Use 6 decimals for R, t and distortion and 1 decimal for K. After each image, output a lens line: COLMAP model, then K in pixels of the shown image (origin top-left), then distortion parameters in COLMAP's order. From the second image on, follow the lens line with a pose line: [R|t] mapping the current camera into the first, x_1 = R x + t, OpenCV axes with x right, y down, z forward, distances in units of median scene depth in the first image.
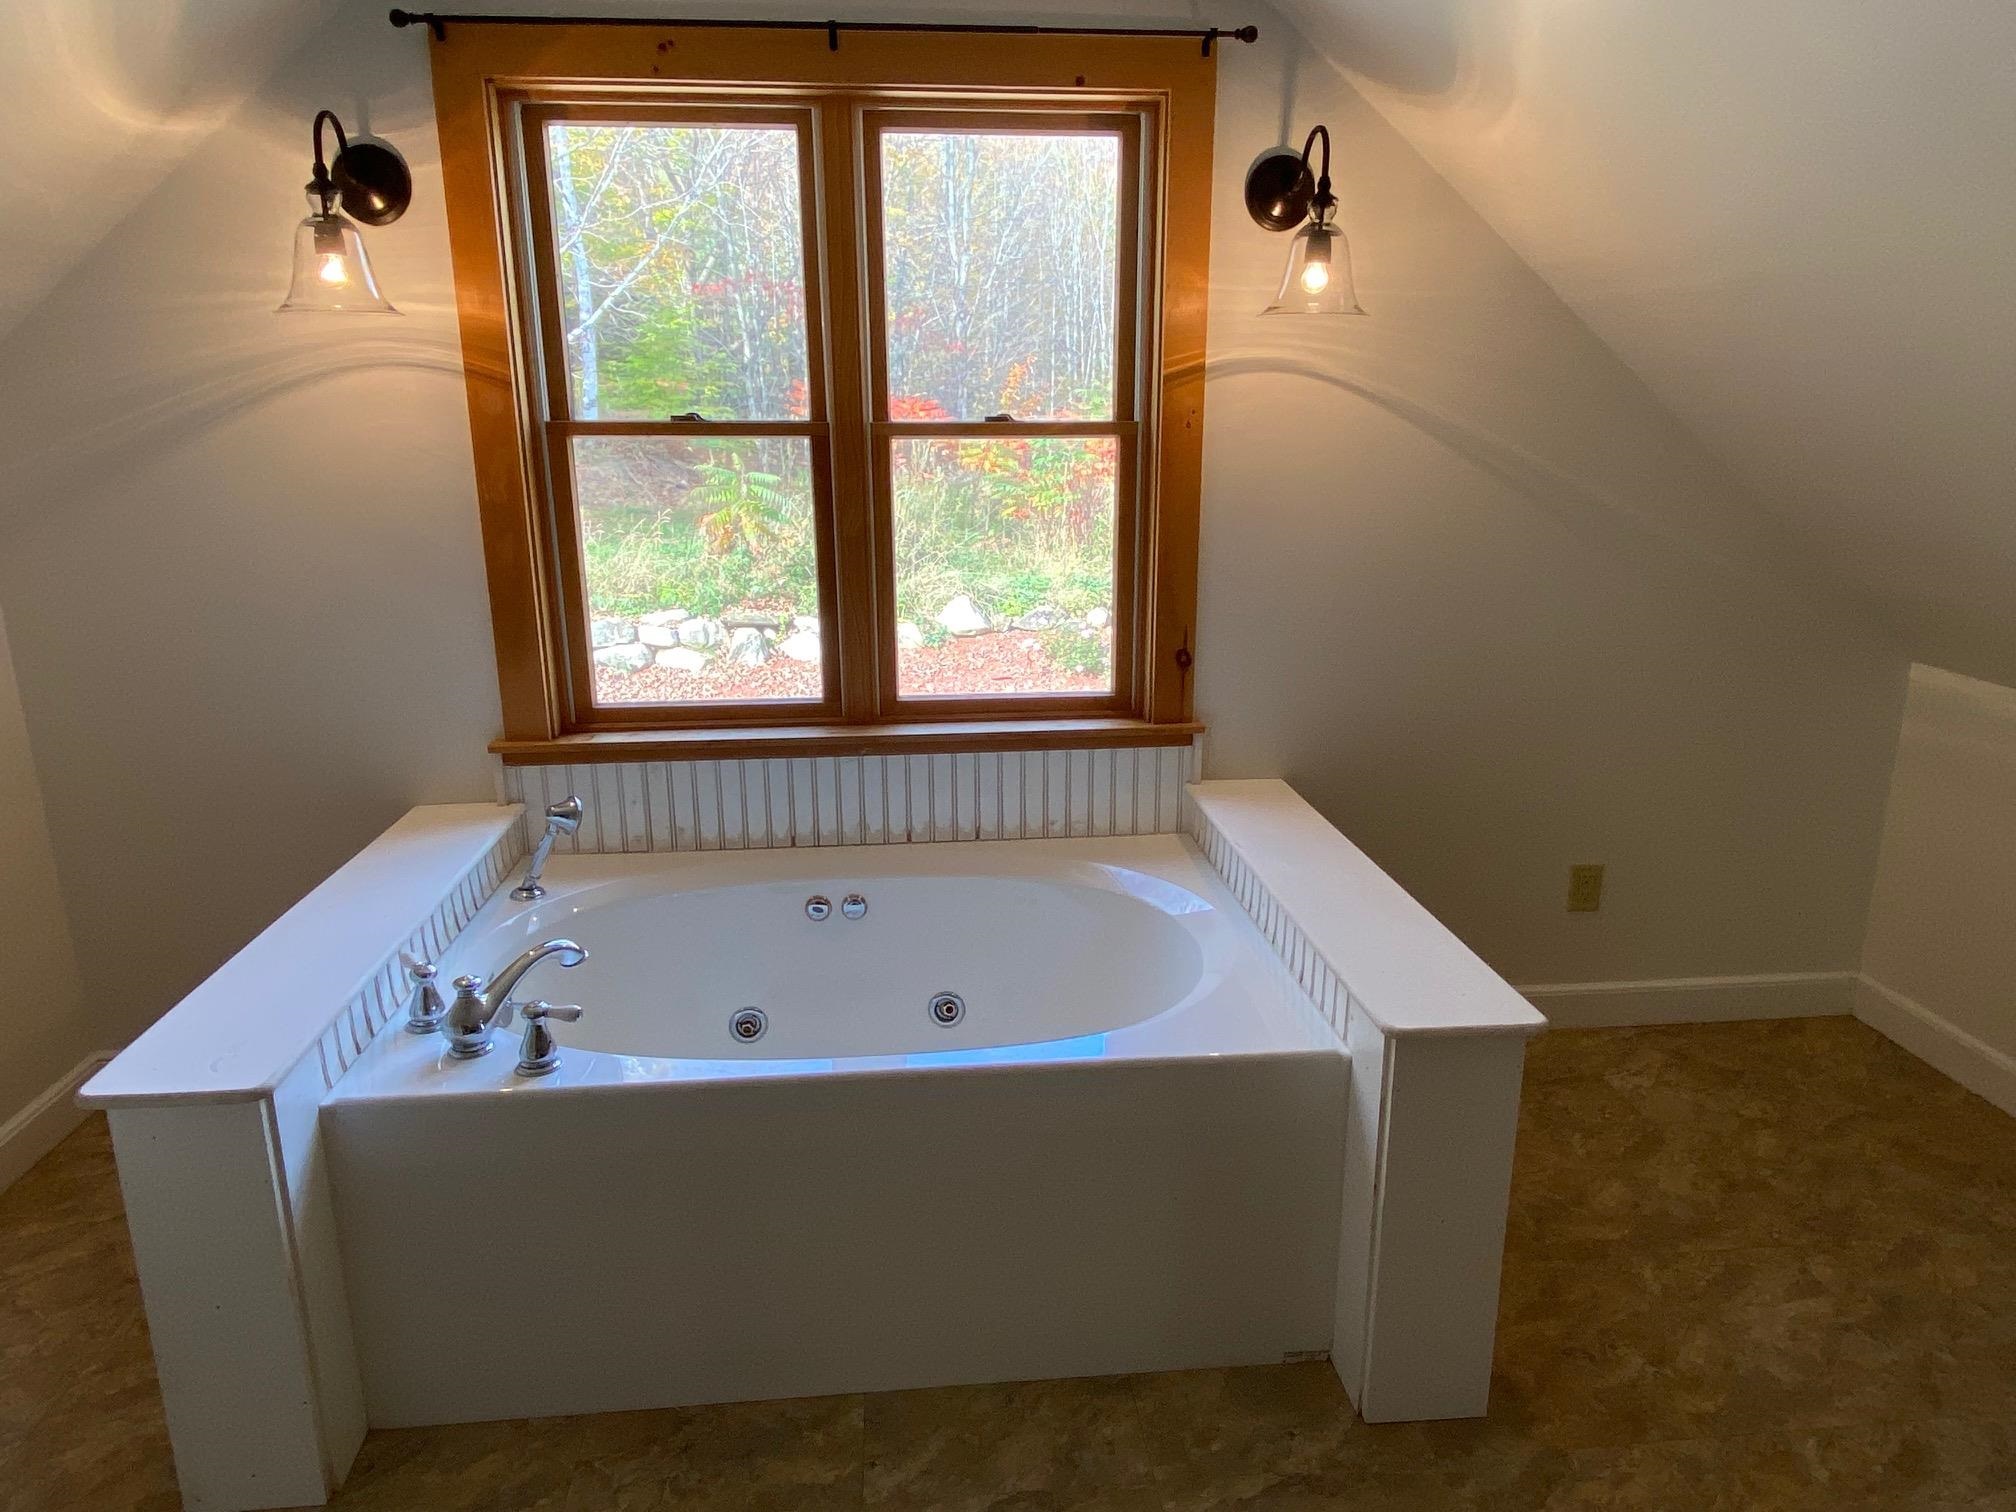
lens RADIAL K [[1283.8, 0, 1019.5], [0, 1283.8, 757.4], [0, 0, 1]] dist [-0.002236, -0.016293]
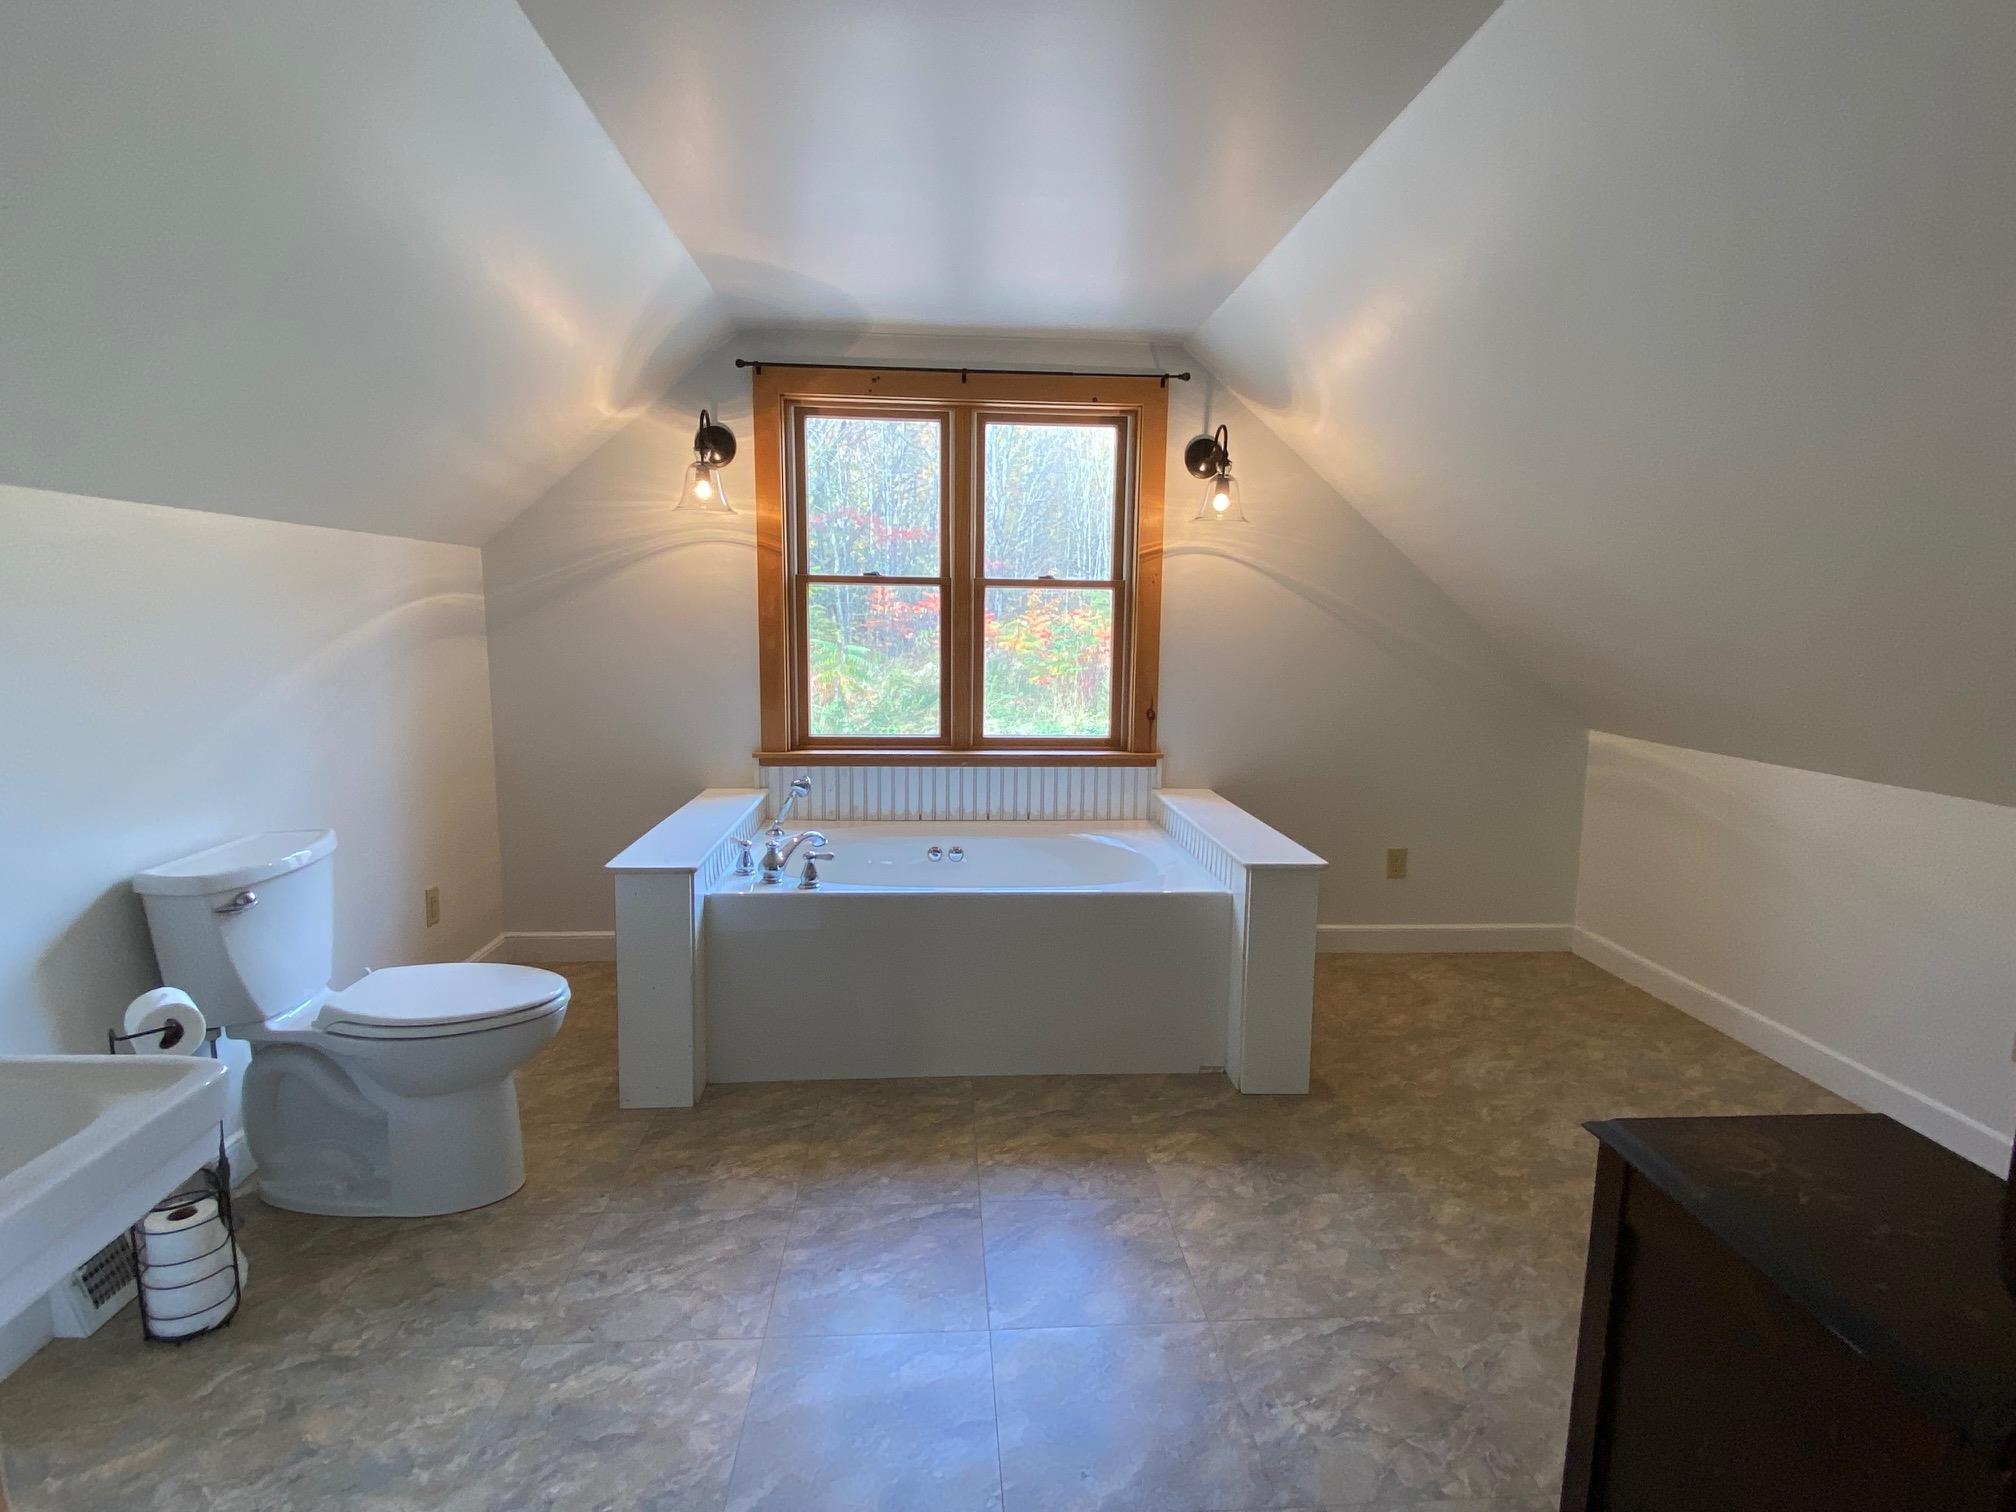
lens RADIAL K [[1027.4, 0, 1012.7], [0, 1027.4, 751.7], [0, 0, 1]] dist [0.001191, -0.001487]
pose [[0.999539, 0.019275, -0.023465, -0.026260], [-0.022192, 0.991114, -0.131155, 0.170864], [0.020729, 0.131615, 0.991084, -0.398415]]
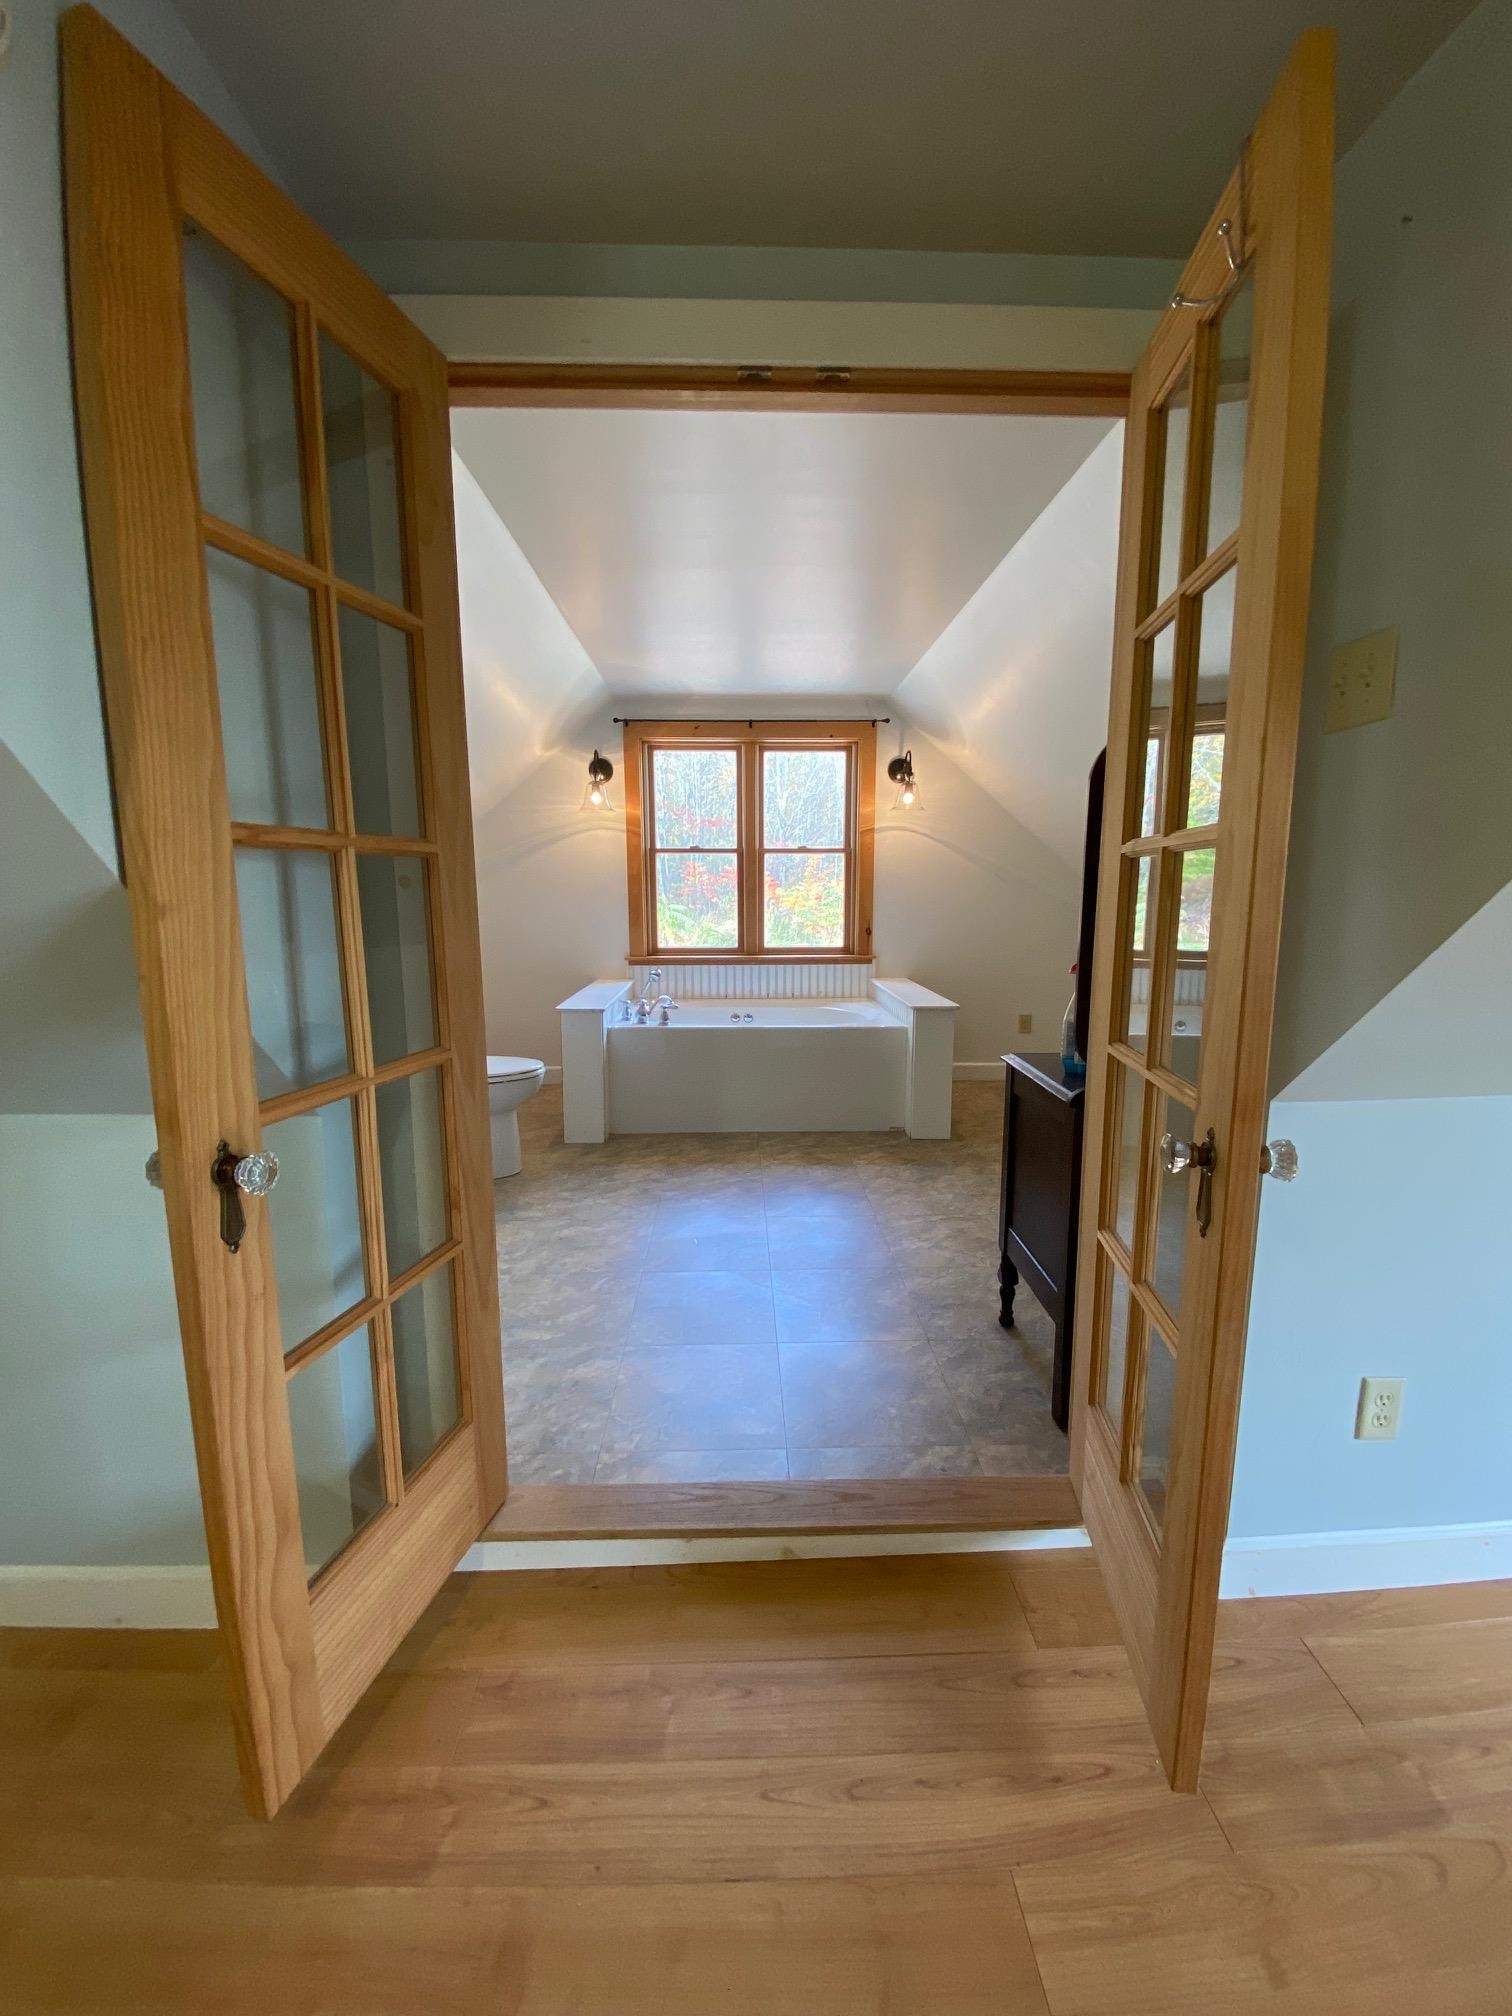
lens RADIAL K [[813.7, 0, 755.4], [0, 813.7, 1015.7], [0, 0, 1]] dist [-0.003051, -0.003917]
pose [[0.997310, 0.011543, -0.072380, 0.015022], [-0.019086, 0.994353, -0.104395, 0.318265], [0.070766, 0.105496, 0.991899, -0.811797]]
